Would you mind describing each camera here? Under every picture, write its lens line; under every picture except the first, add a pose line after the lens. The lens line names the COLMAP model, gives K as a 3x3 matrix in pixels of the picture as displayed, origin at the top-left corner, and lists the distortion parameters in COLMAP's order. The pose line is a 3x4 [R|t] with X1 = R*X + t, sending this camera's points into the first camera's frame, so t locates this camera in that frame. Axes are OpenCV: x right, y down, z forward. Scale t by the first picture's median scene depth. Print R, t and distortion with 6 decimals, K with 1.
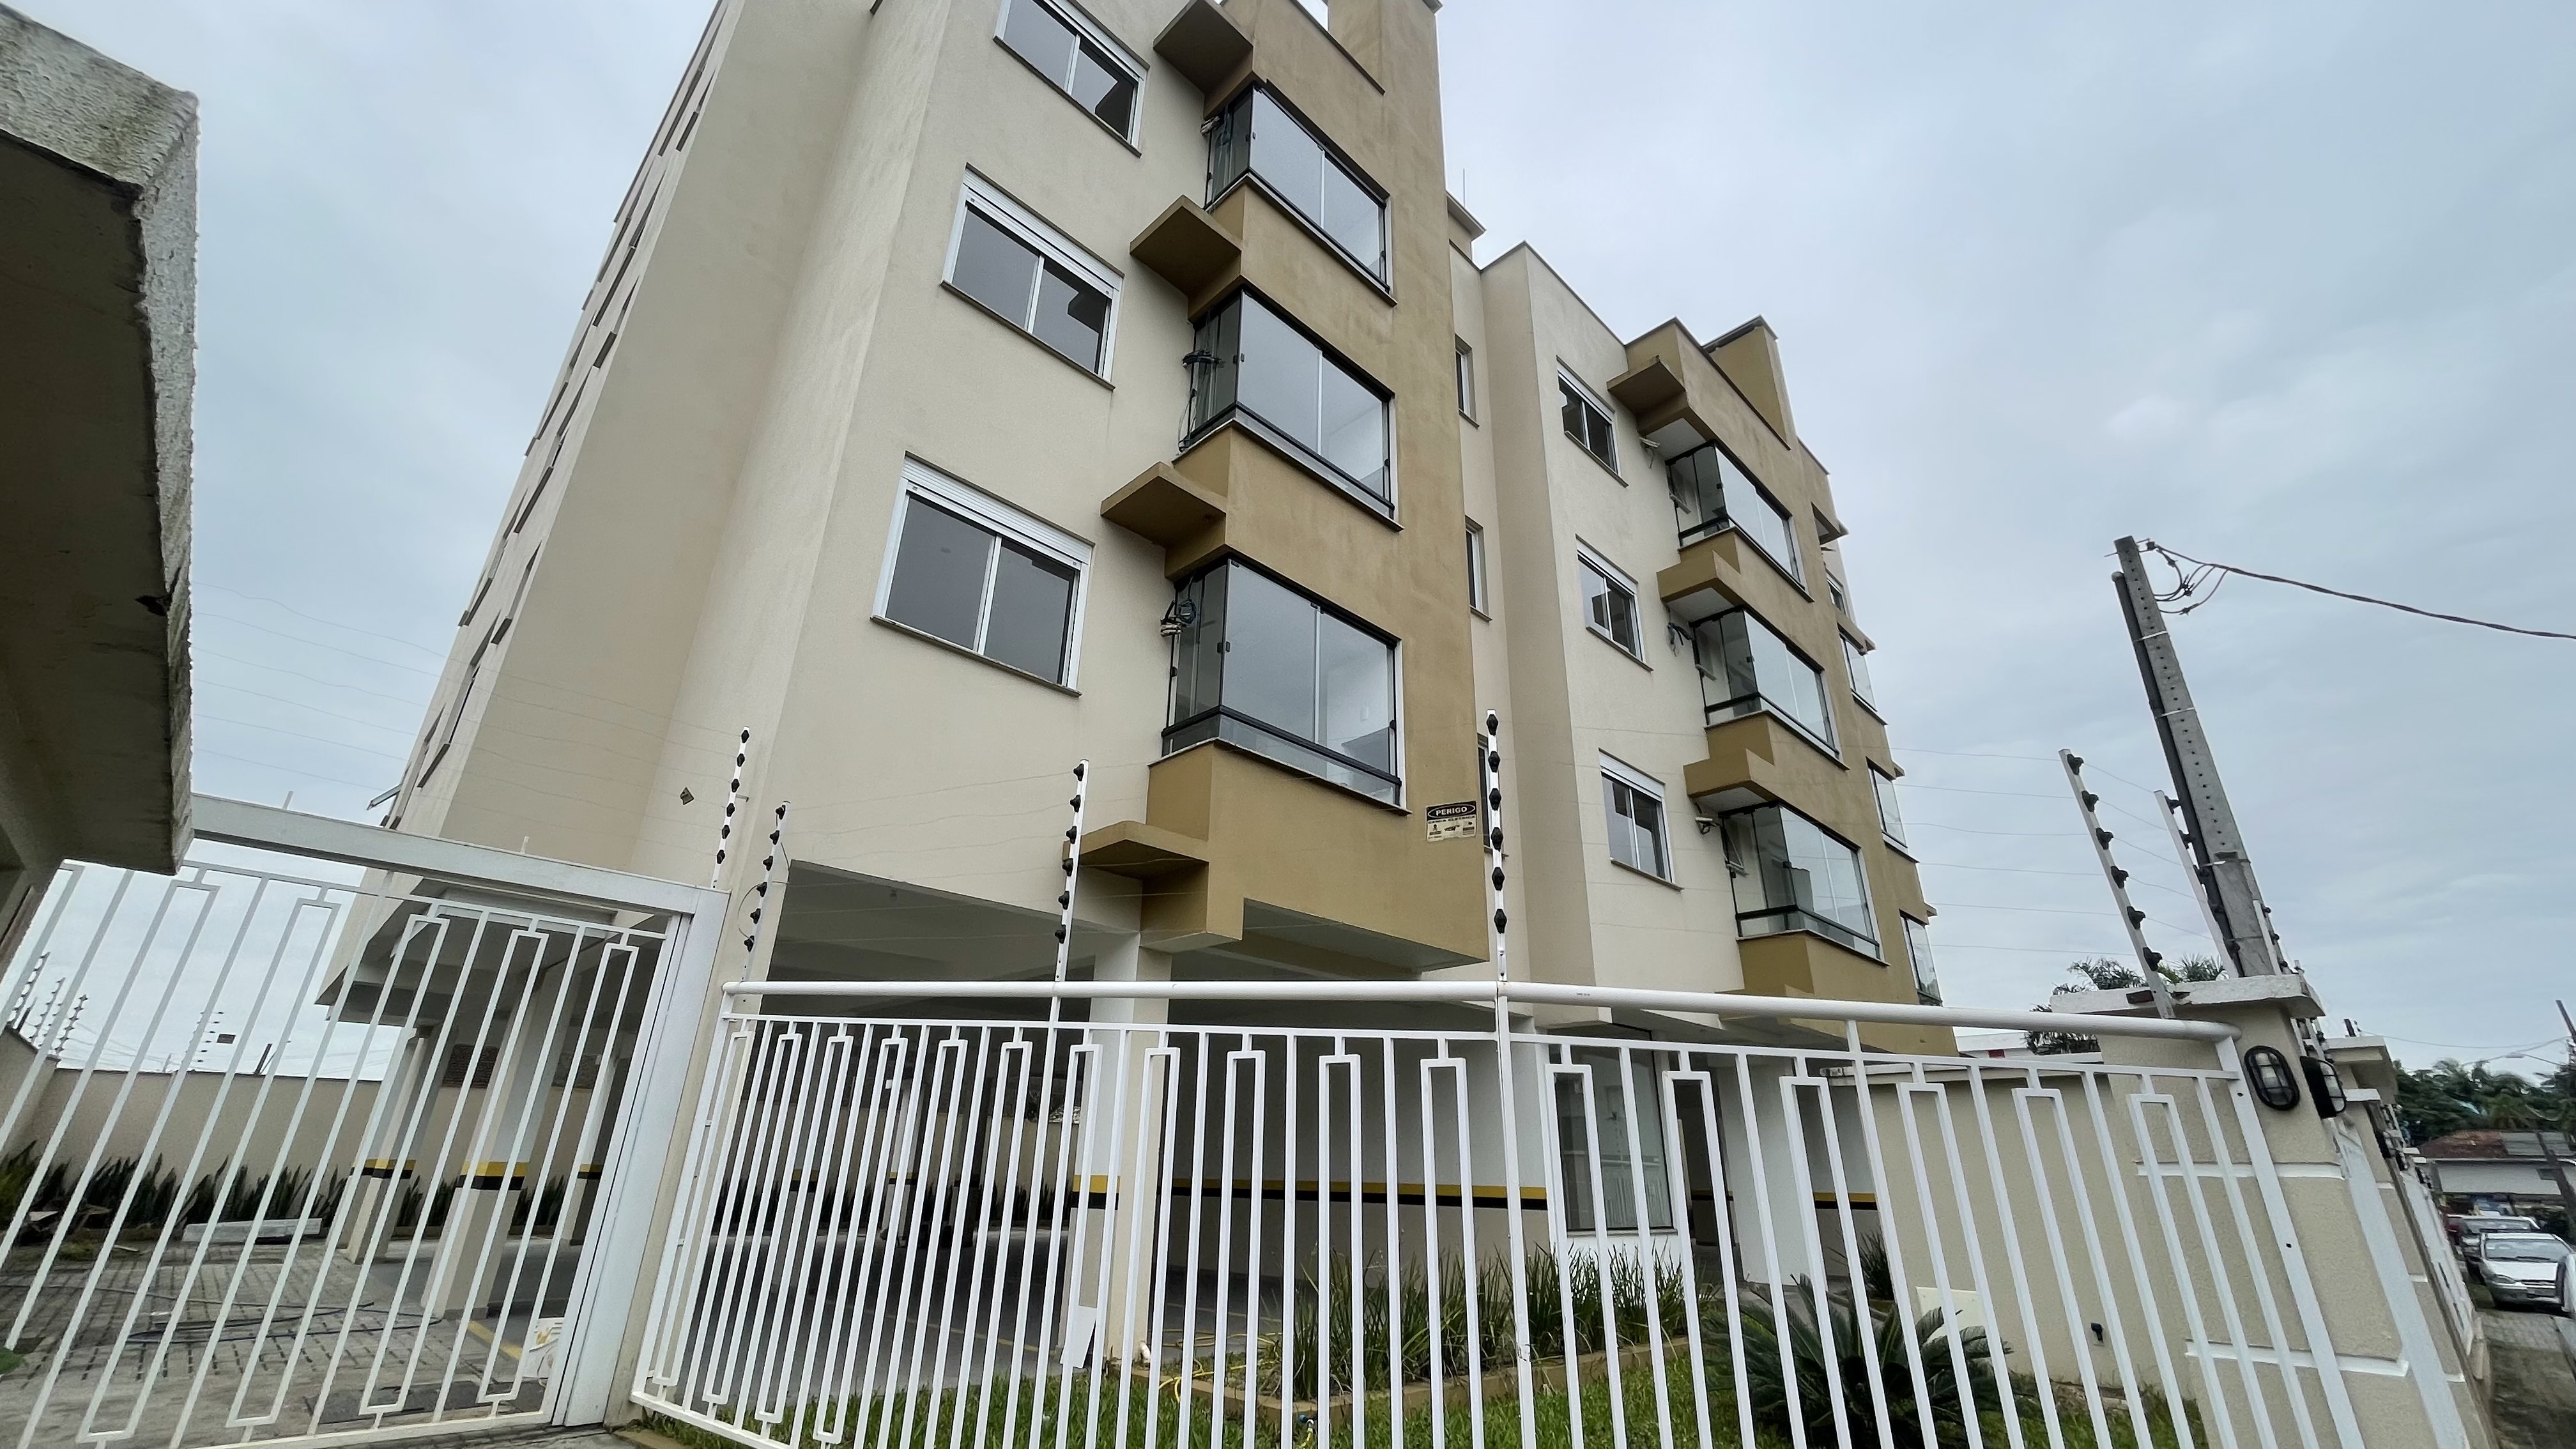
lens RADIAL K [[1040.8, 0, 1288.0], [0, 1040.8, 724.5], [0, 0, 1]] dist [-0.002124, -0.000212]
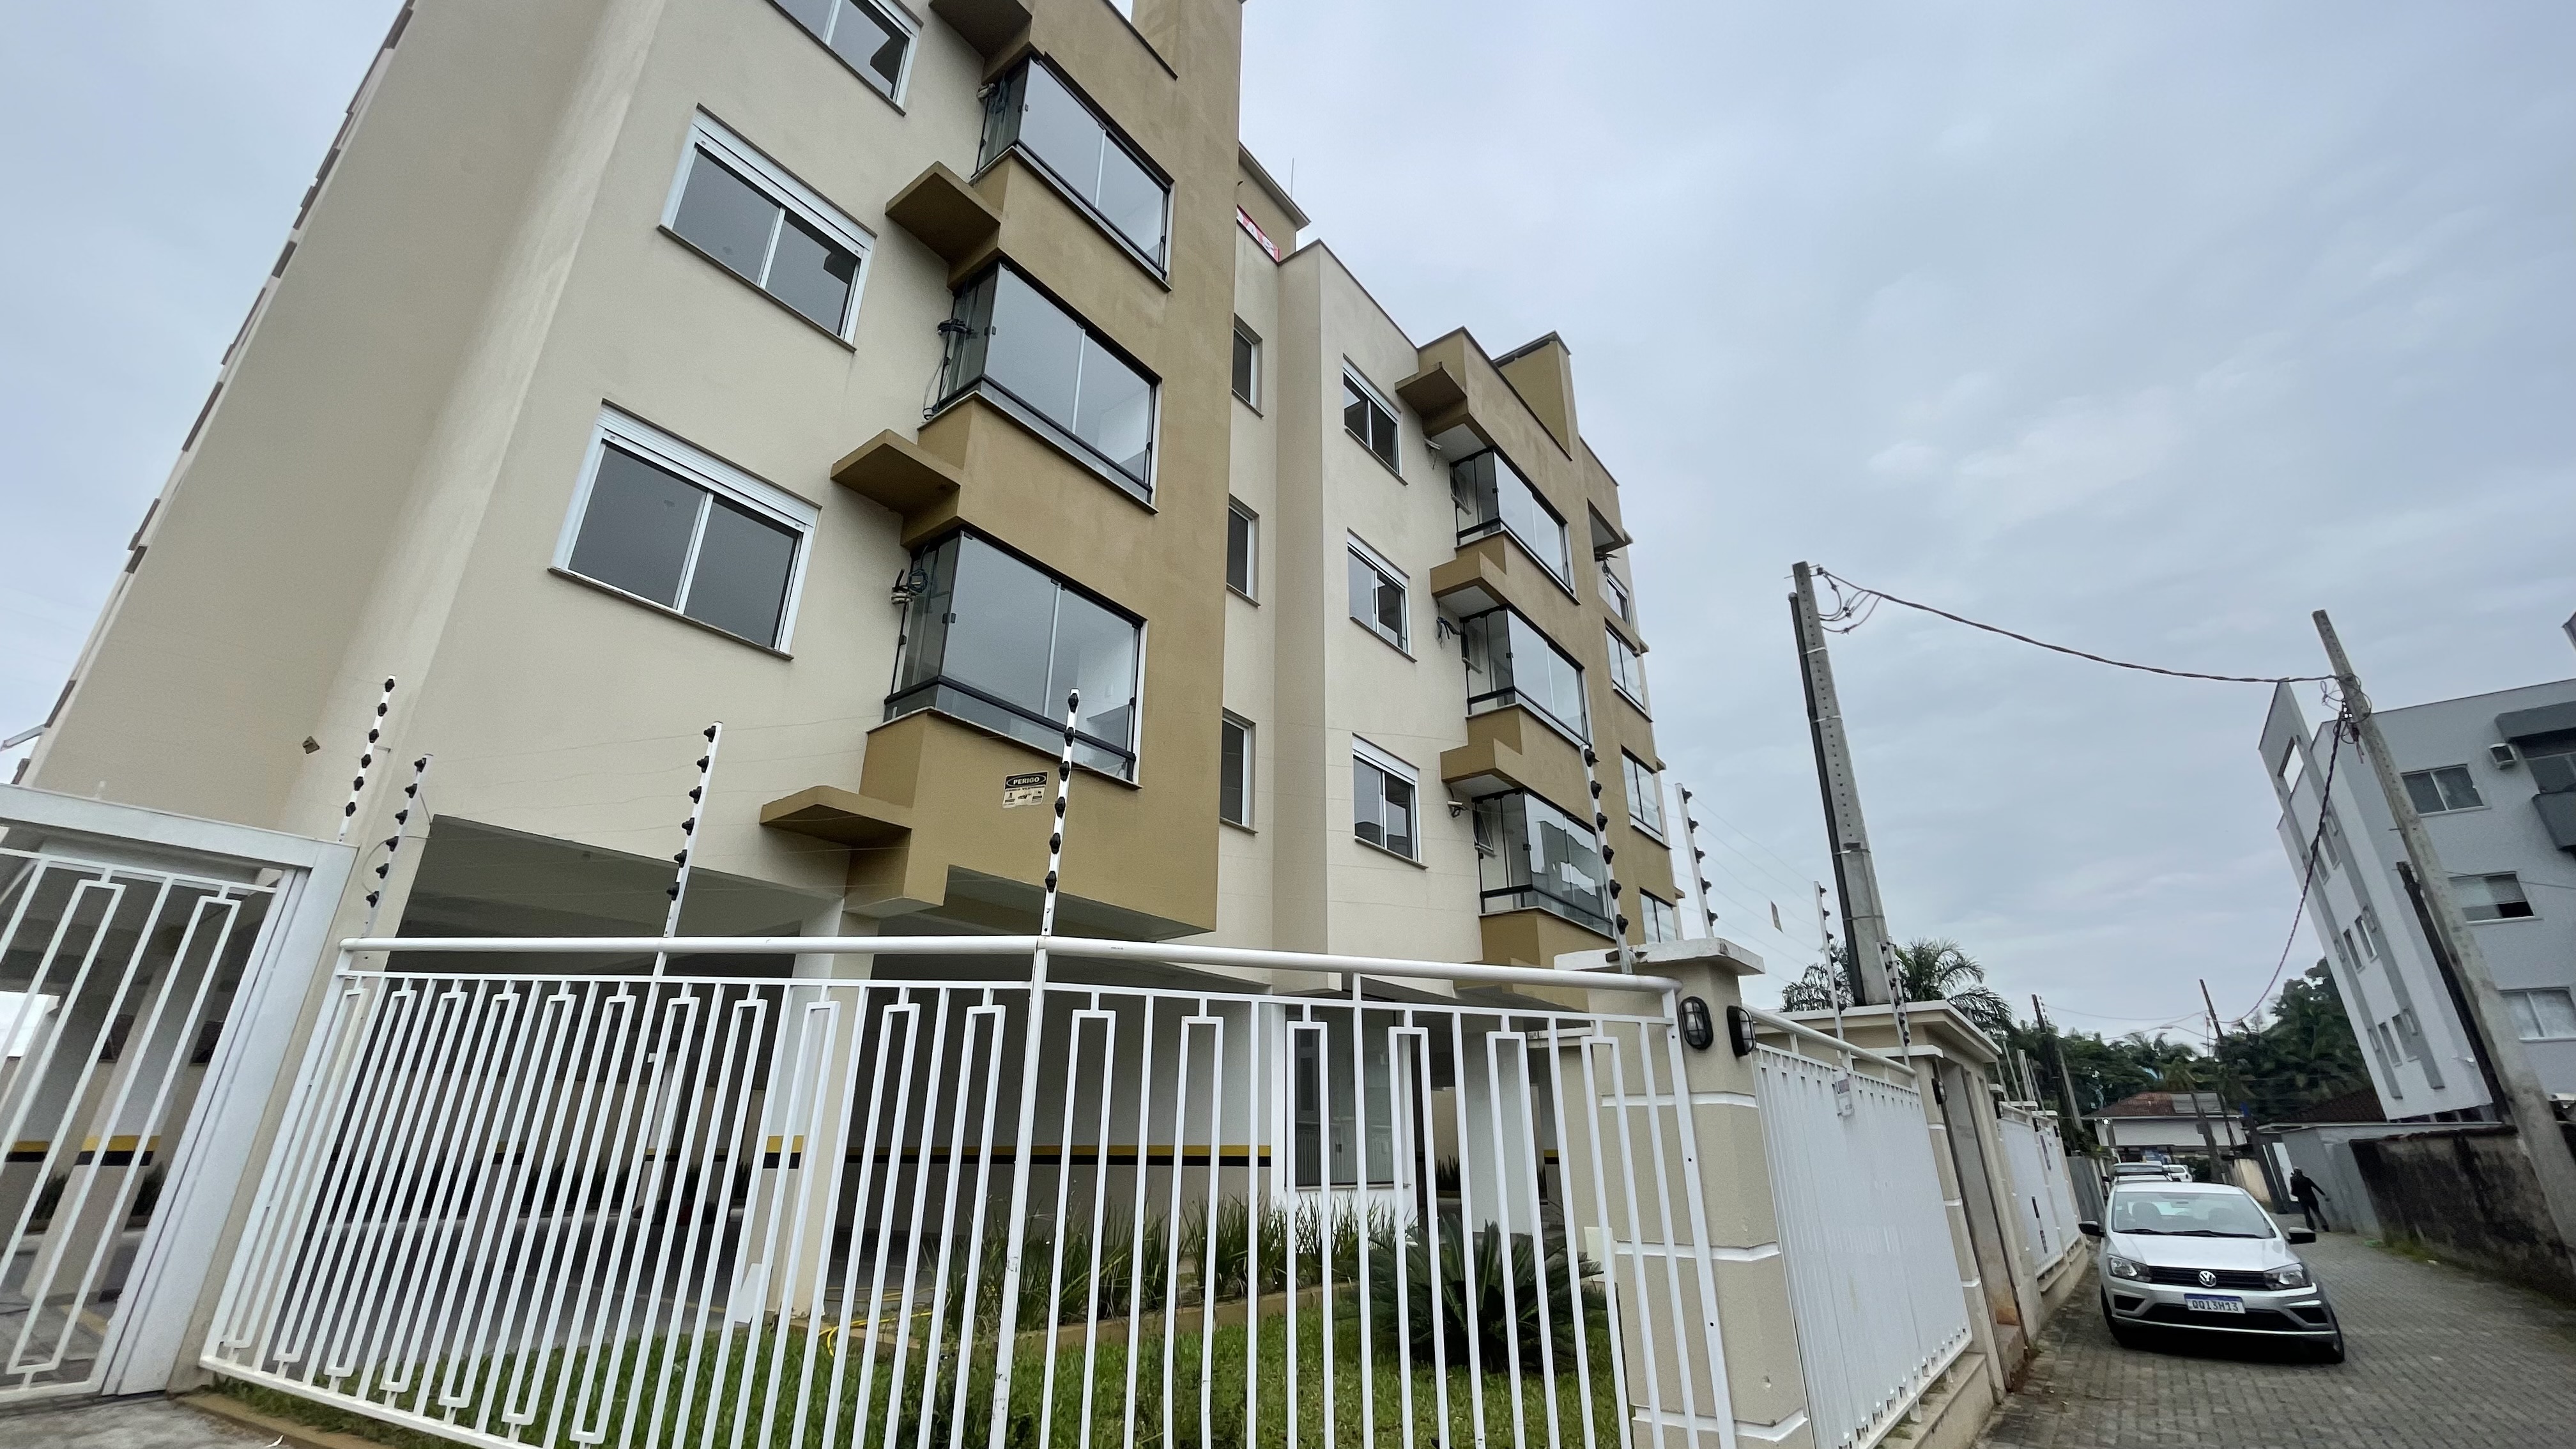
lens RADIAL K [[1040.8, 0, 1288.0], [0, 1040.8, 724.5], [0, 0, 1]] dist [-0.002124, -0.000212]
pose [[0.989450, 0.038136, 0.139768, 0.109489], [-0.041046, 0.998995, 0.017992, -0.002348], [-0.138941, -0.023539, 0.990021, -0.042434]]
